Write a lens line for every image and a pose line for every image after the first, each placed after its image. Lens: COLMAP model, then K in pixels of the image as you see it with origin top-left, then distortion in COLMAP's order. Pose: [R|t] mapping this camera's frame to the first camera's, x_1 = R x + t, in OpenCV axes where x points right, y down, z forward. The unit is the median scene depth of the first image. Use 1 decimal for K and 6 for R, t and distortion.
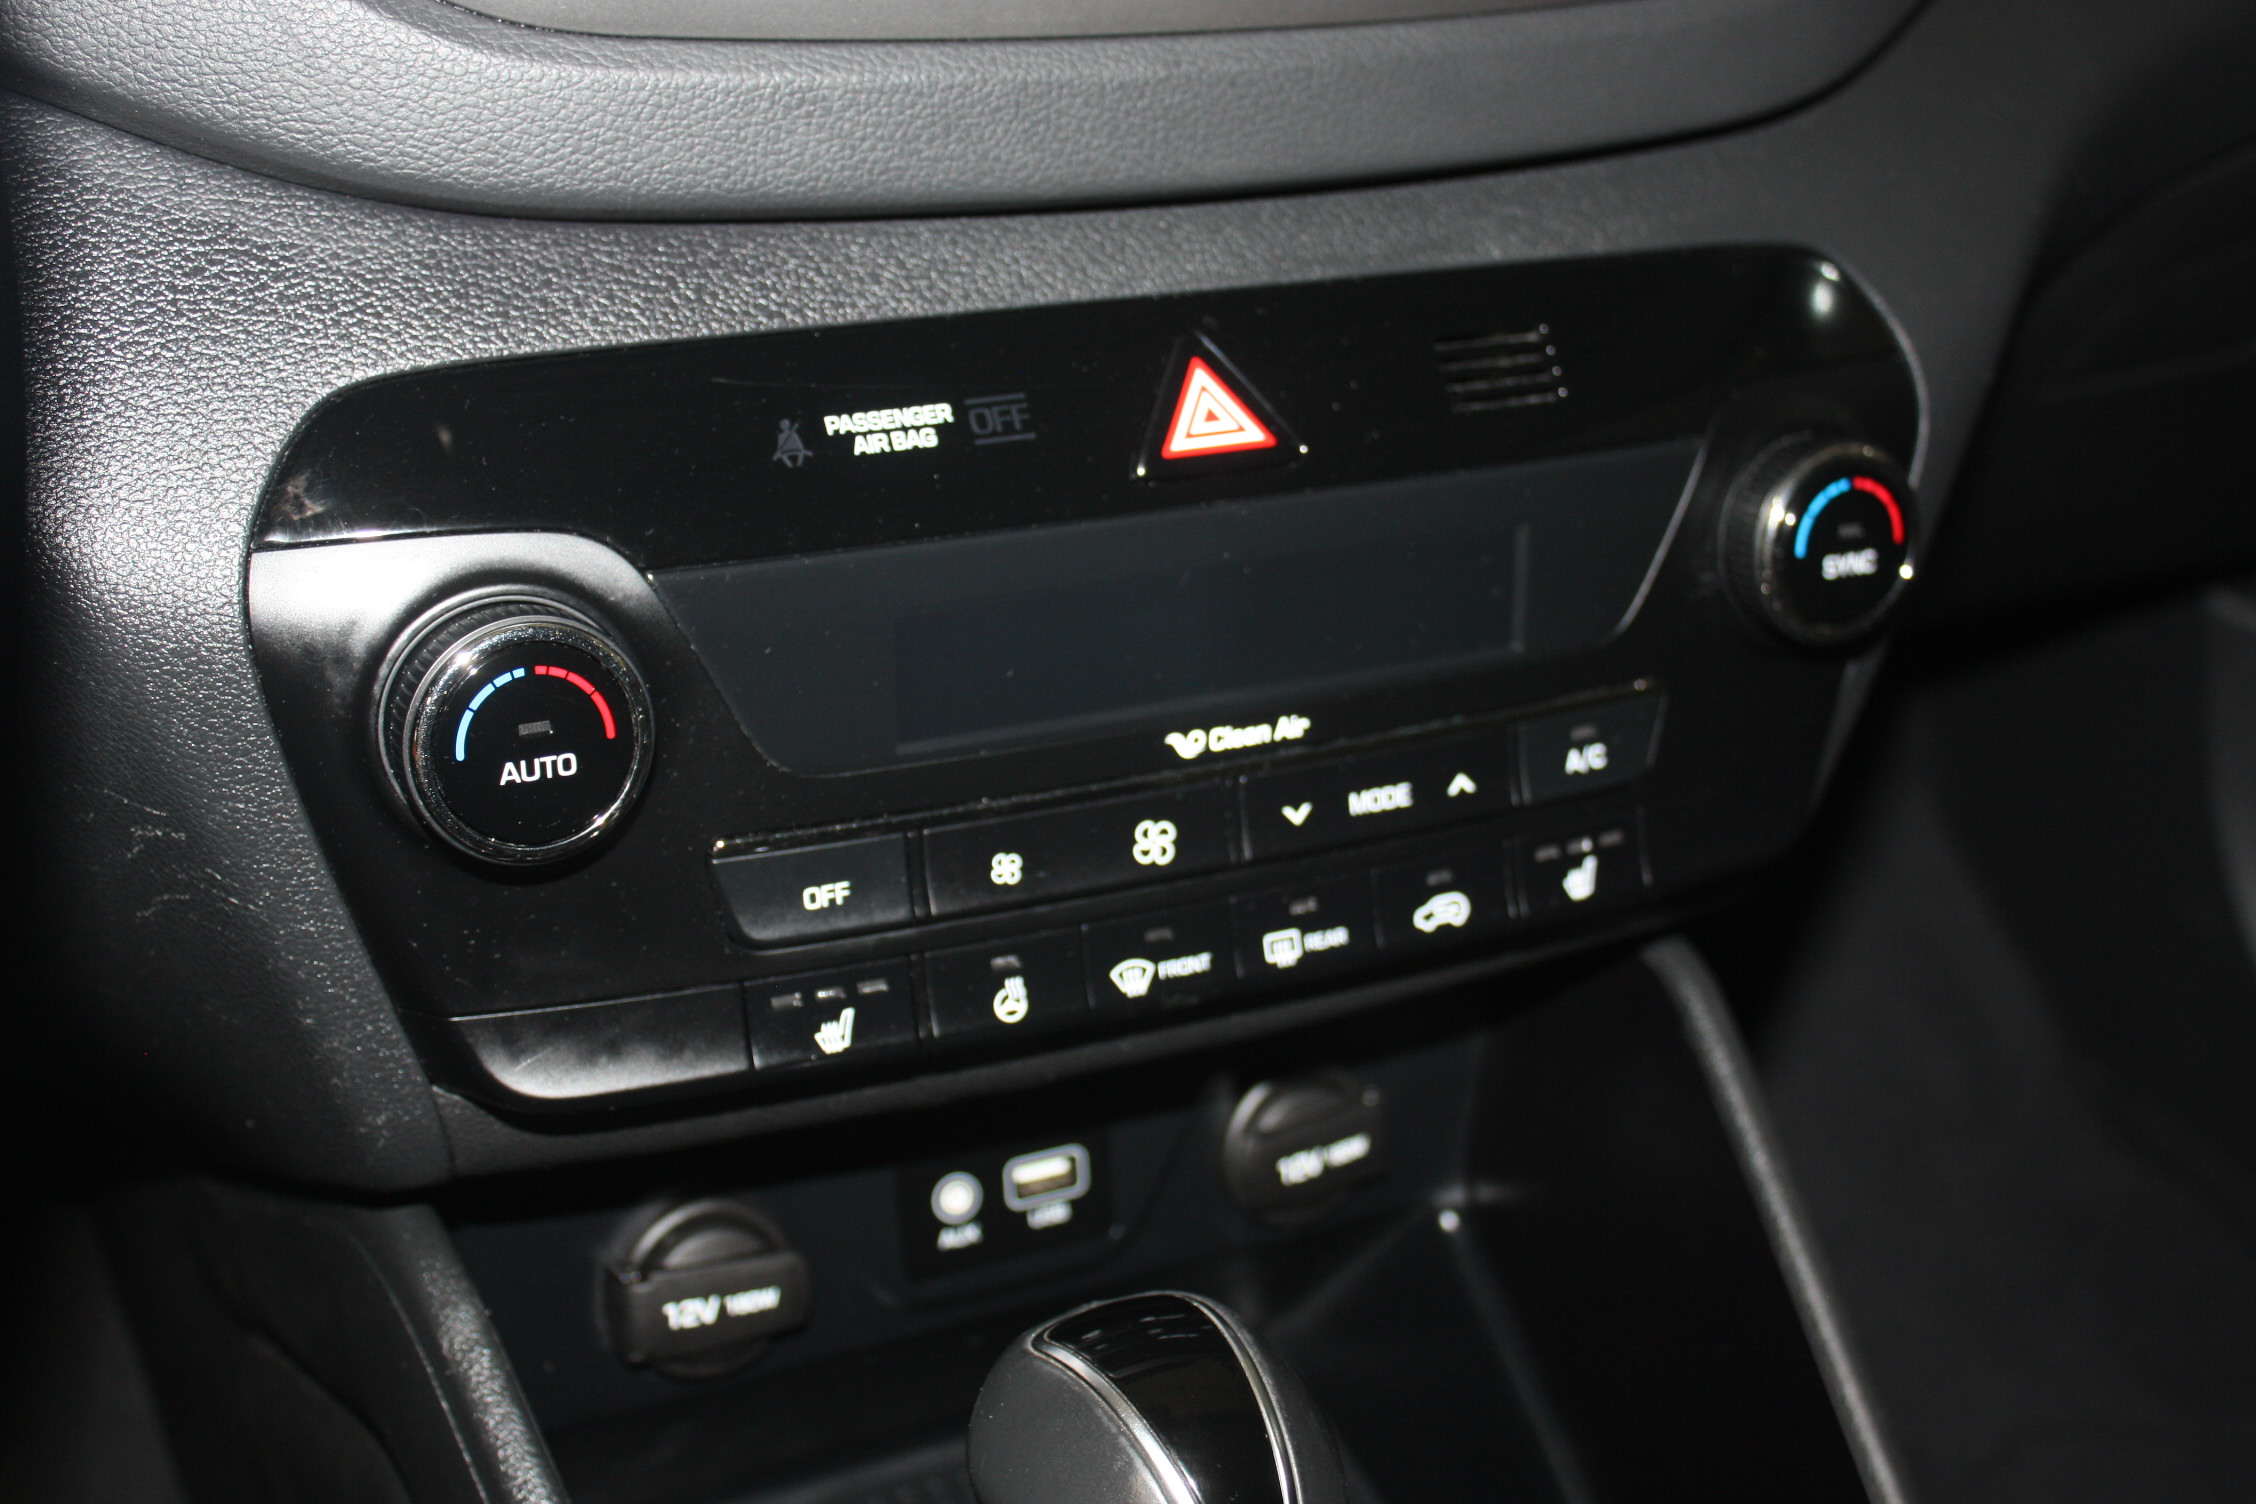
lens RADIAL K [[3082.6, 0, 1129.3], [0, 3082.6, 749.8], [0, 0, 1]] dist [-0.065967, 0.000000]
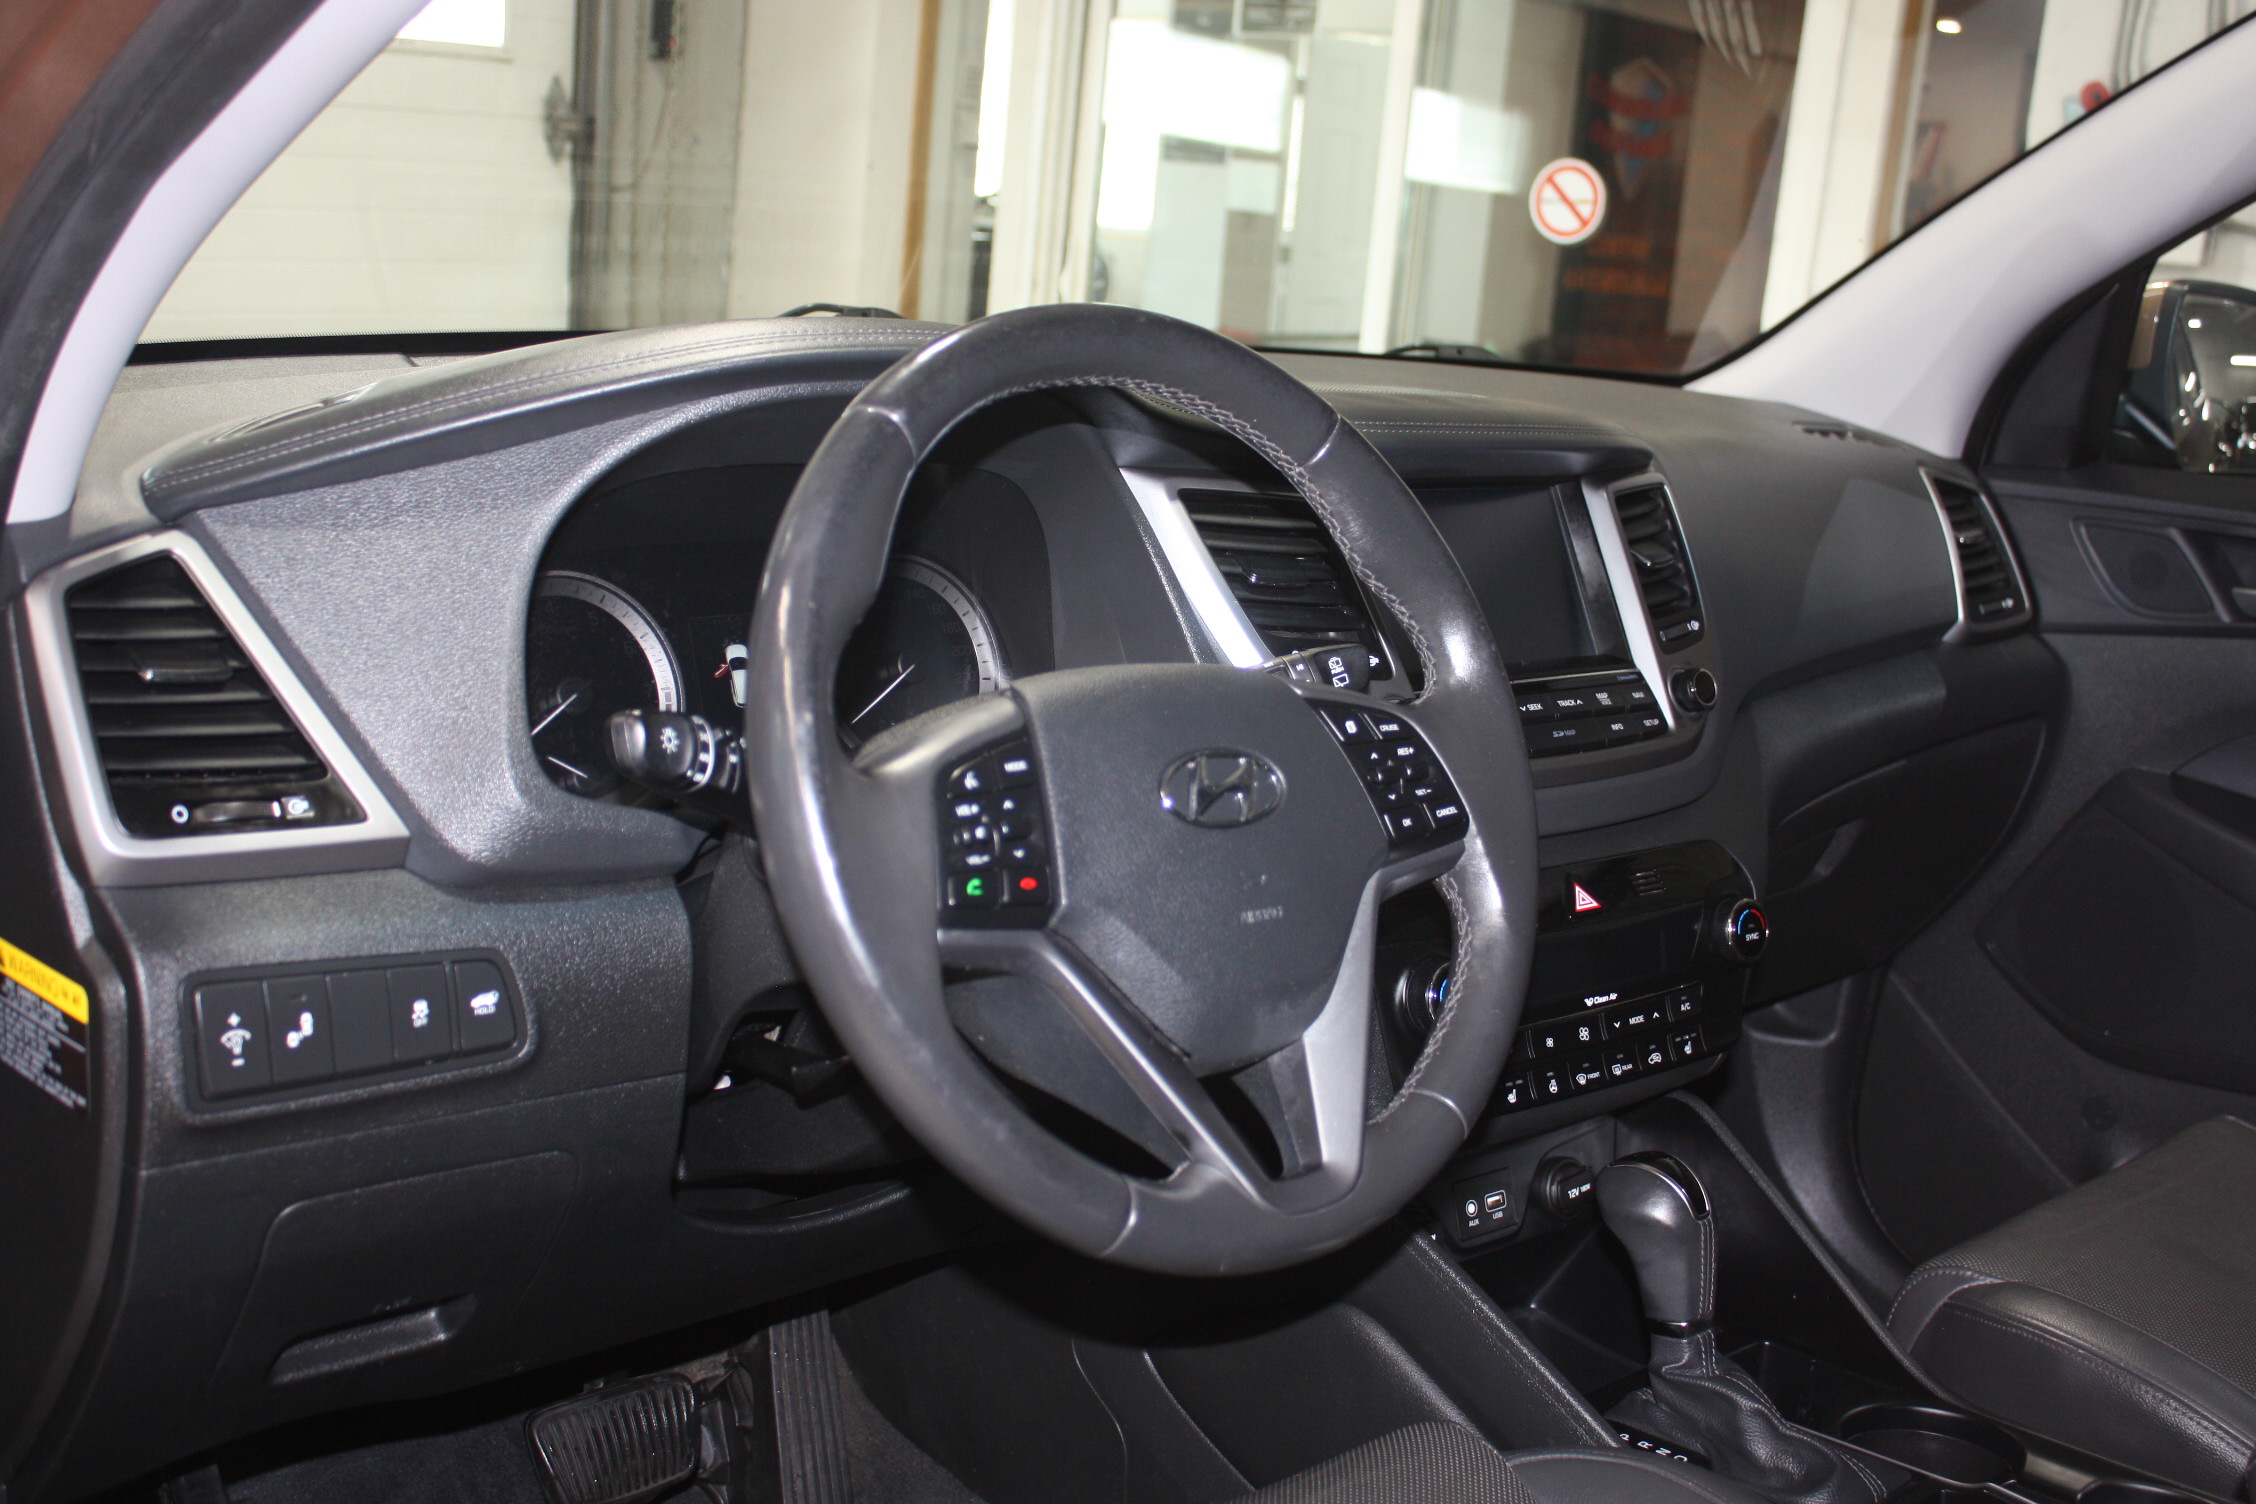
lens RADIAL K [[2555.0, 0, 1129.2], [0, 2555.0, 755.9], [0, 0, 1]] dist [0.001148, 0.000000]
pose [[0.968964, -0.074782, 0.235619, -1.088263], [0.136598, 0.956385, -0.258203, 0.387308], [-0.206033, 0.282375, 0.936918, -1.509862]]
